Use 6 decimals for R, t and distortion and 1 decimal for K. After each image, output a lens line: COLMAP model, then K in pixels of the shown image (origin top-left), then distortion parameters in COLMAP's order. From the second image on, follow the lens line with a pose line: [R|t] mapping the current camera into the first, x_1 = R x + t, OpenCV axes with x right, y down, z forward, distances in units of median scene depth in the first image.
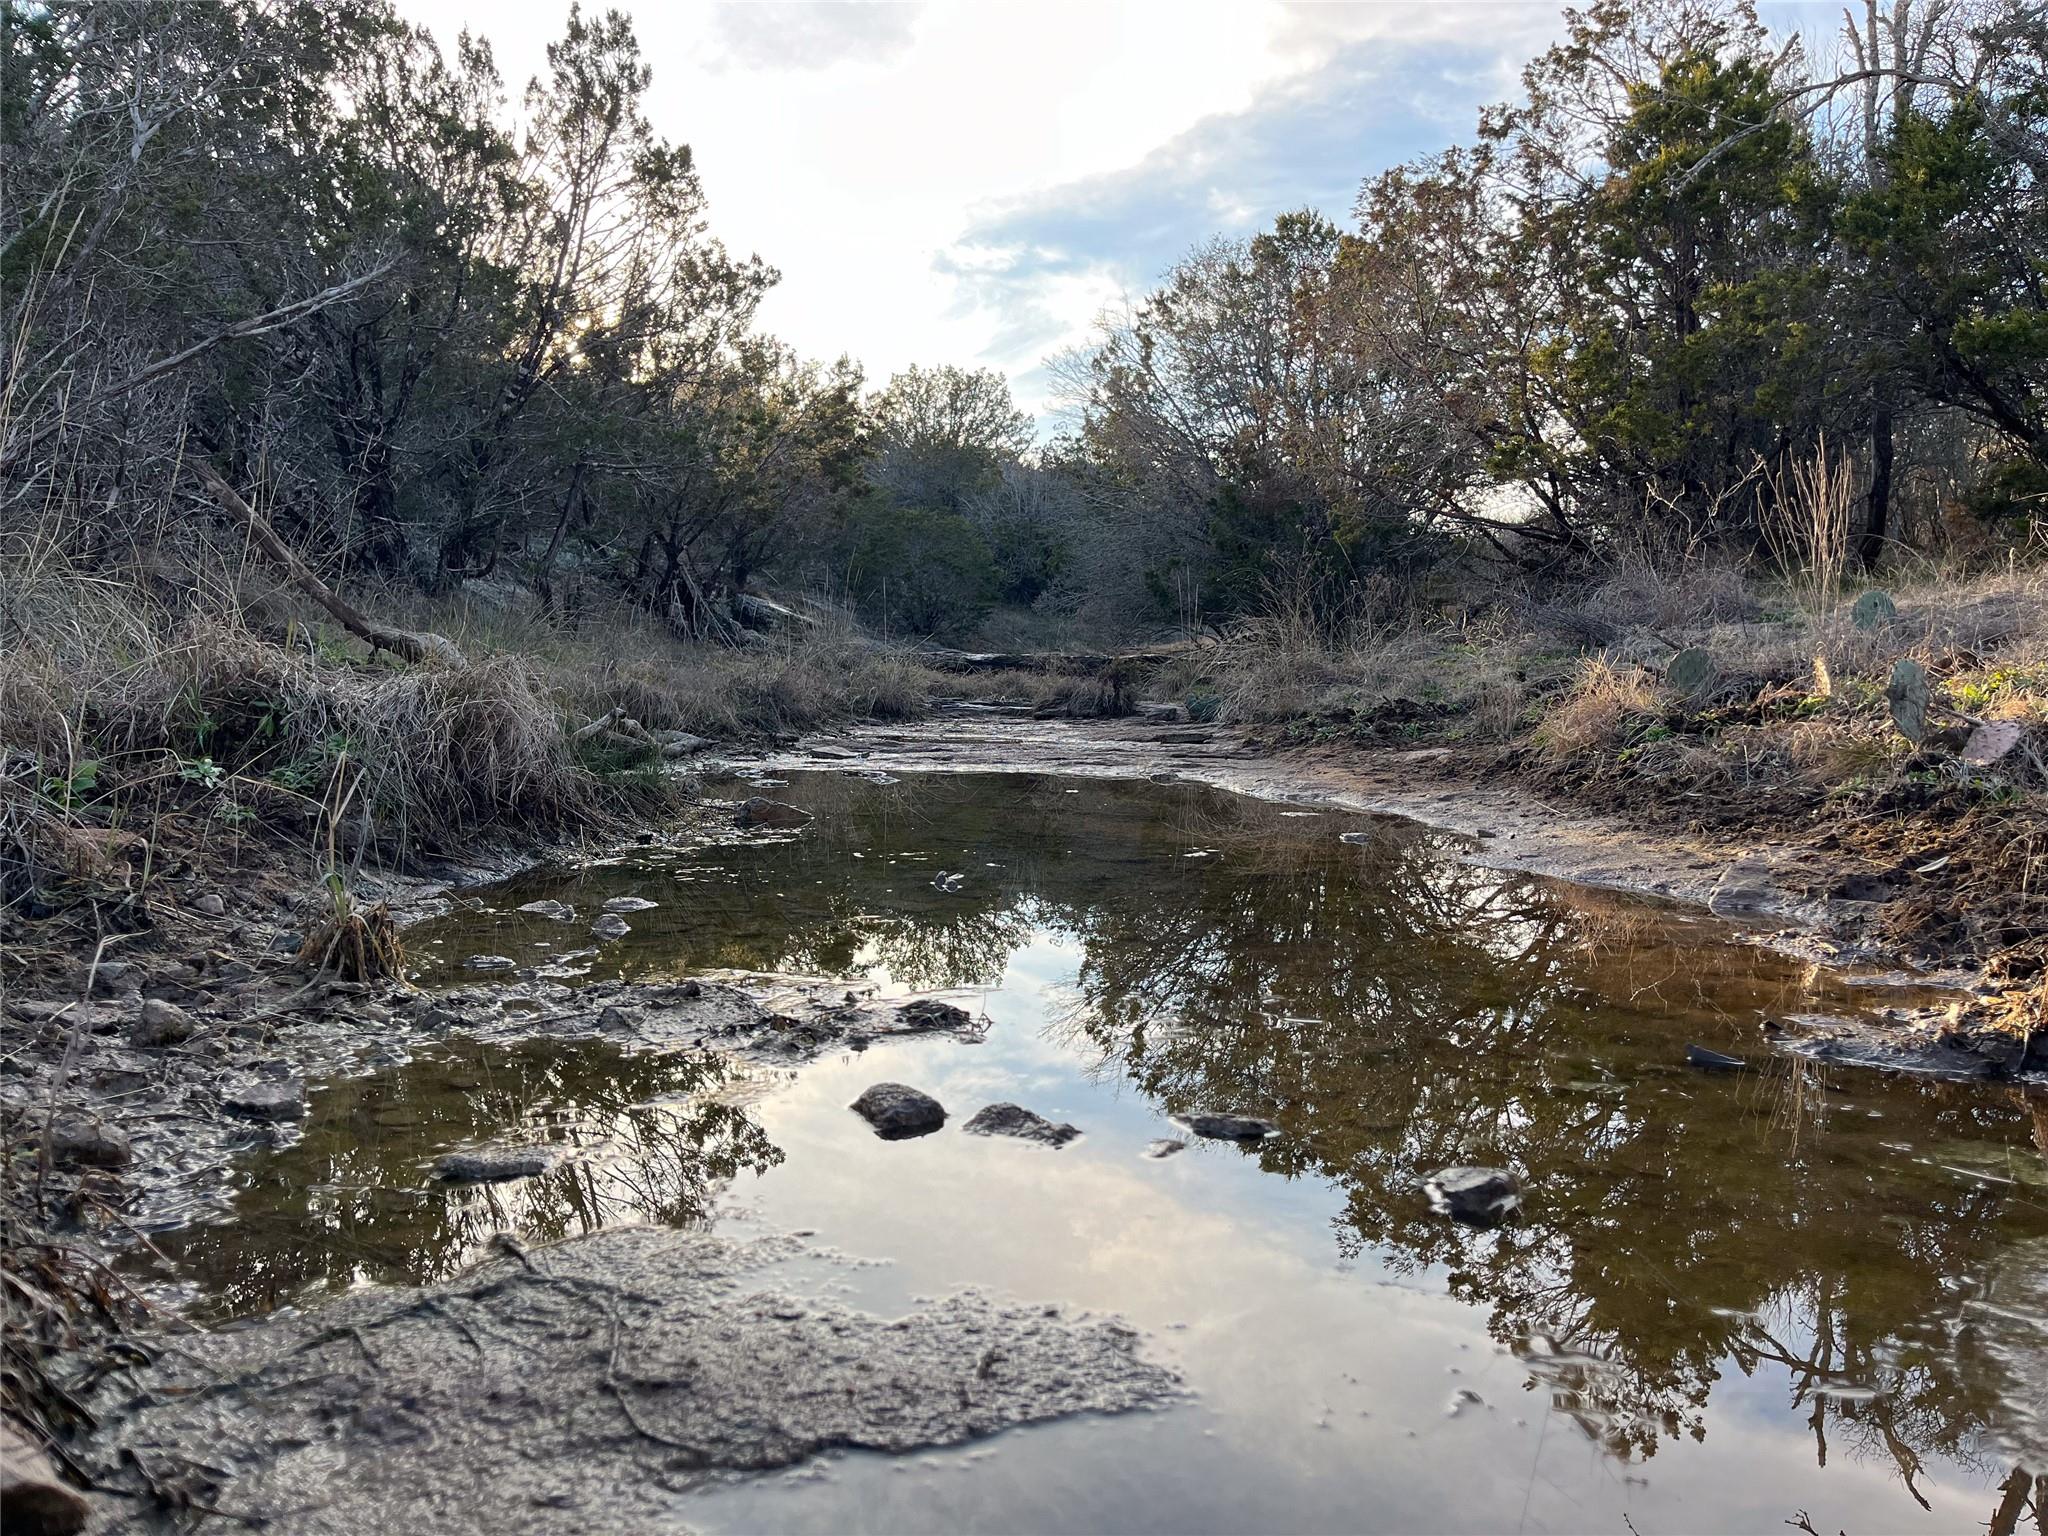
lens RADIAL K [[1589.9, 0, 1029.7], [0, 1589.9, 765.7], [0, 0, 1]] dist [0.043245, -0.003268]
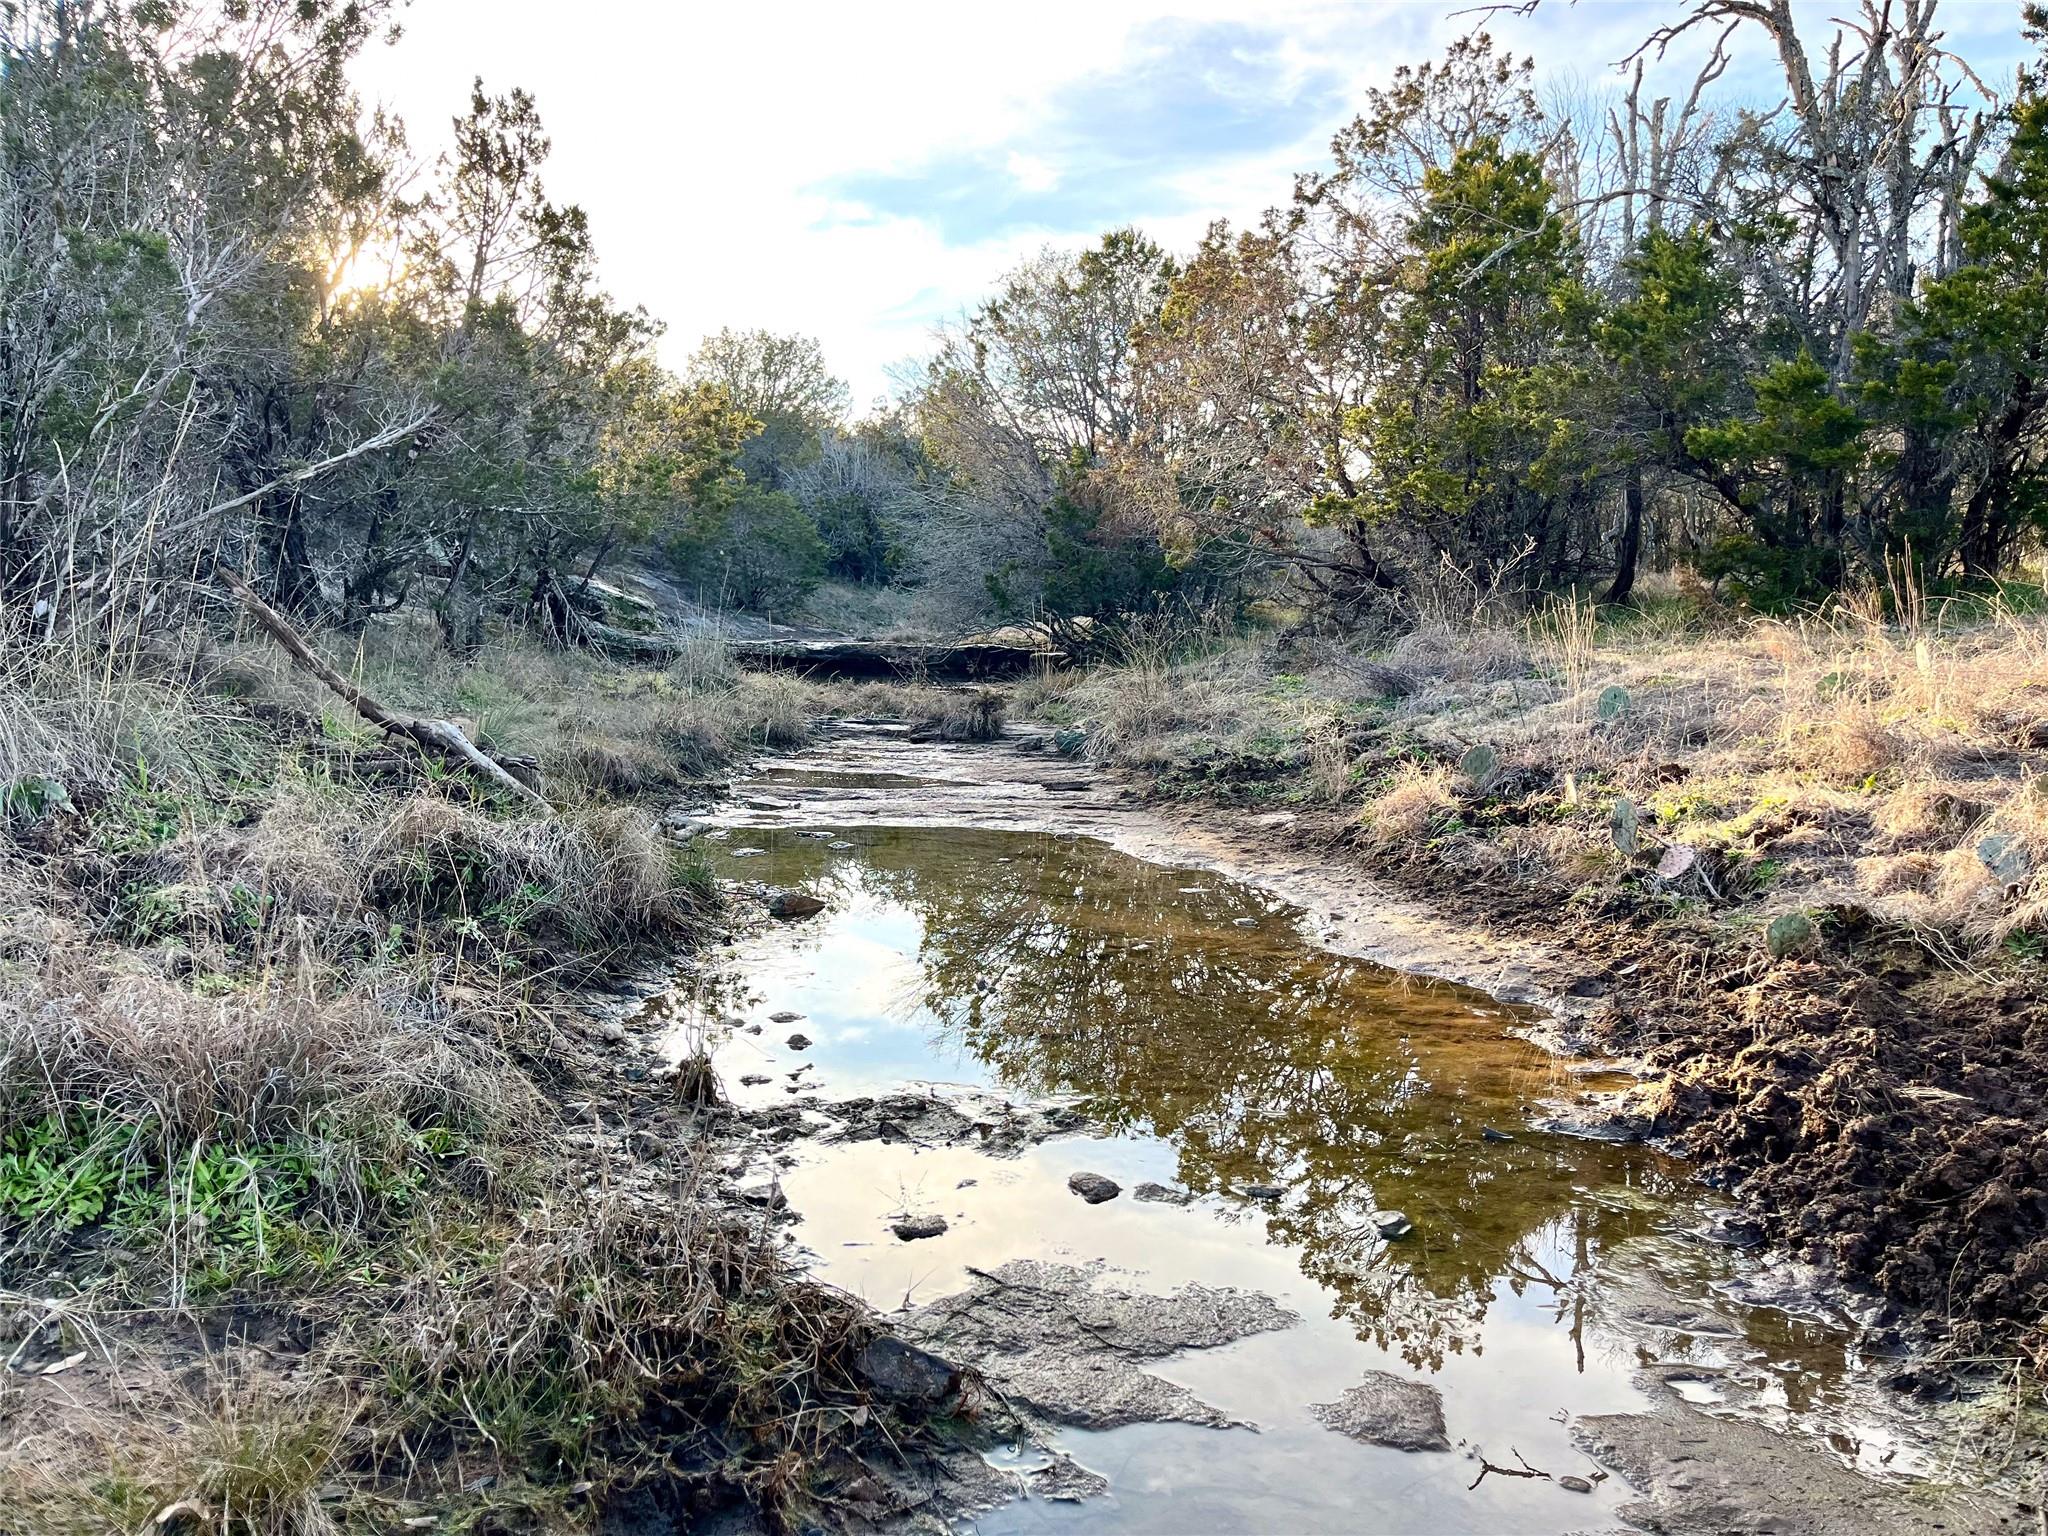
lens RADIAL K [[1589.9, 0, 1029.7], [0, 1589.9, 765.7], [0, 0, 1]] dist [0.043245, -0.003268]
pose [[0.992749, -0.006333, 0.120043, -0.039416], [0.003110, 0.999630, 0.027021, -0.035351], [-0.120169, -0.026452, 0.992401, -0.091173]]
